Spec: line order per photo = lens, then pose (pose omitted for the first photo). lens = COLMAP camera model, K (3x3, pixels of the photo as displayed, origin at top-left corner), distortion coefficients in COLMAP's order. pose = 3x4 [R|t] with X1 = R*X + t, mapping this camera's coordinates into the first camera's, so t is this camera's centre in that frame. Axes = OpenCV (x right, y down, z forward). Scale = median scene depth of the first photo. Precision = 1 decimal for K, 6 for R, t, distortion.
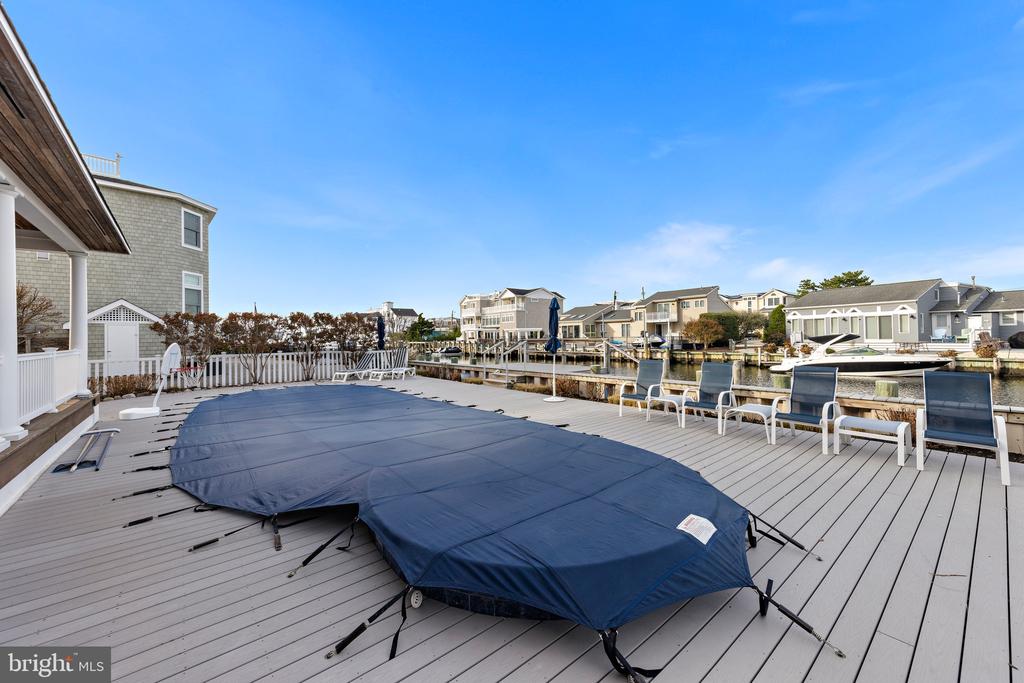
lens RADIAL K [[400.1, 0, 514.5], [0, 400.1, 336.4], [0, 0, 1]] dist [0.007058, 0.000393]
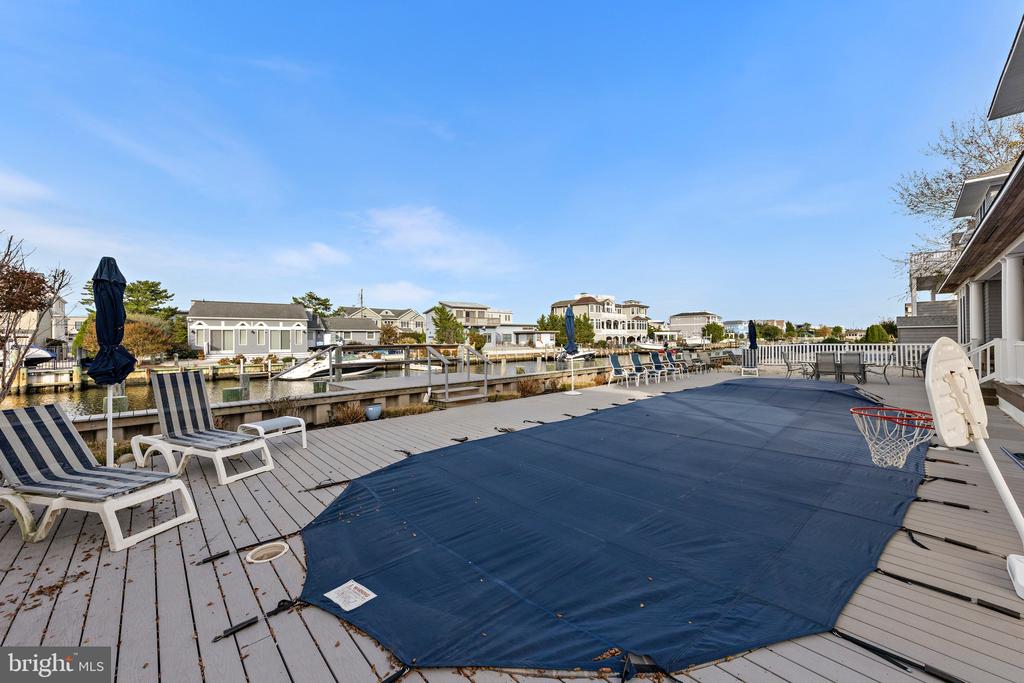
lens RADIAL K [[380.2, 0, 528.6], [0, 380.2, 320.1], [0, 0, 1]] dist [0.000367, -0.000123]
pose [[-0.102086, 0.070127, 0.992301, -0.294621], [0.008341, 0.997537, -0.069639, 0.004600], [-0.994741, 0.001168, -0.102420, 0.354128]]
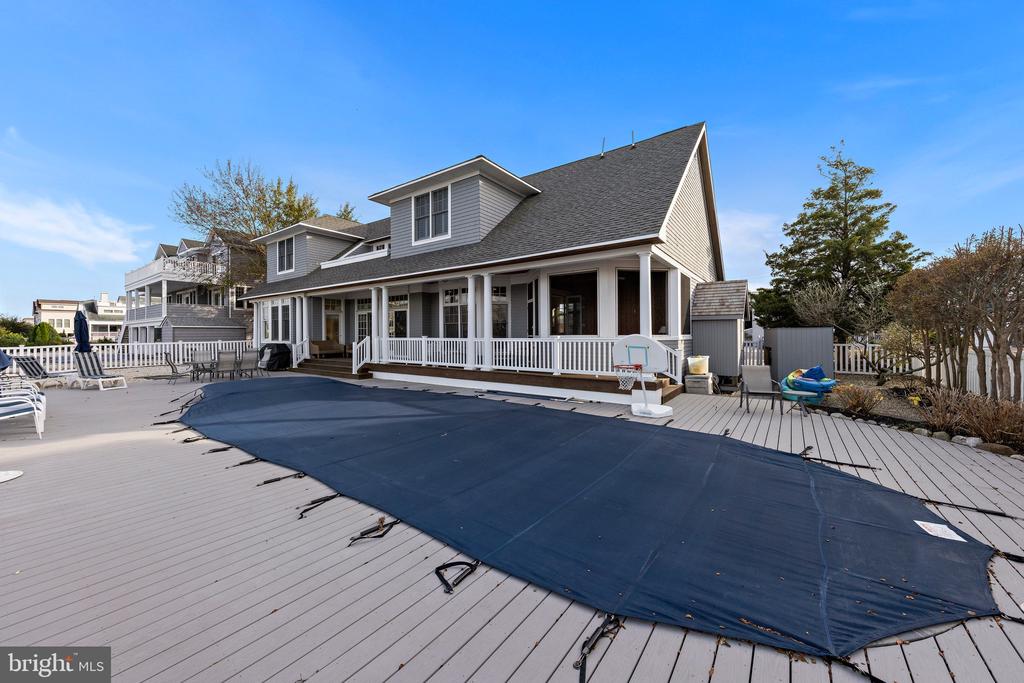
lens RADIAL K [[380.2, 0, 519.1], [0, 380.2, 336.4], [0, 0, 1]] dist [0.000367, -0.000123]
pose [[-0.966941, 0.021305, -0.254108, -0.114596], [0.020781, 0.999773, 0.004746, 0.003981], [0.254152, -0.000691, -0.967164, 0.434688]]
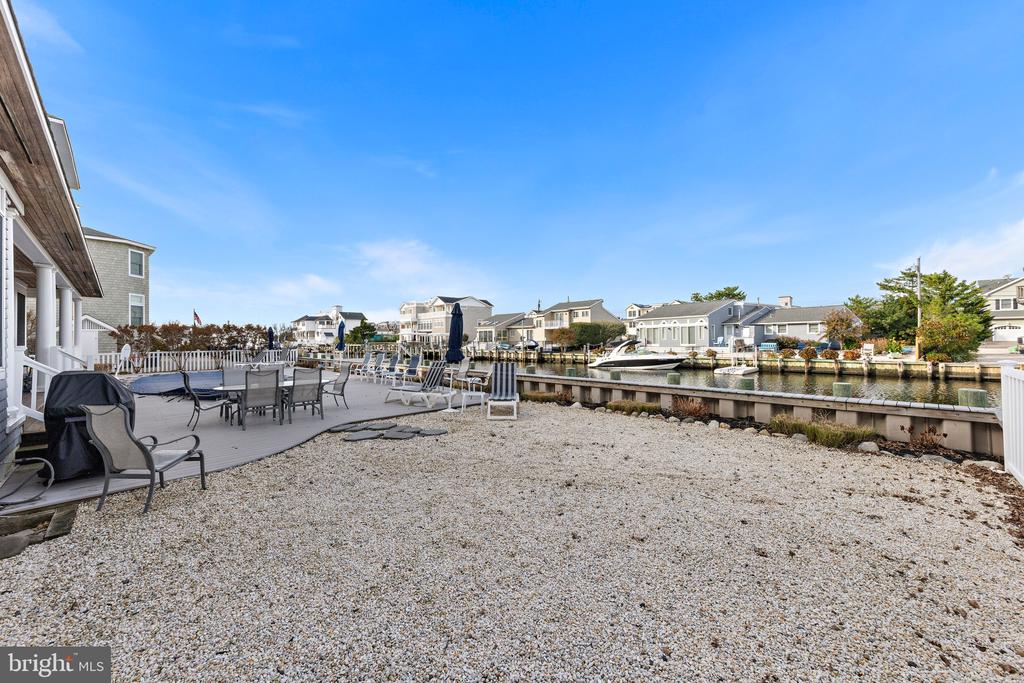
lens RADIAL K [[400.1, 0, 511.8], [0, 400.1, 337.3], [0, 0, 1]] dist [0.007058, 0.000393]
pose [[0.996824, 0.006212, 0.079390, 0.204794], [-0.005763, 0.999966, -0.005885, -0.003630], [-0.079424, 0.005409, 0.996826, -0.262076]]
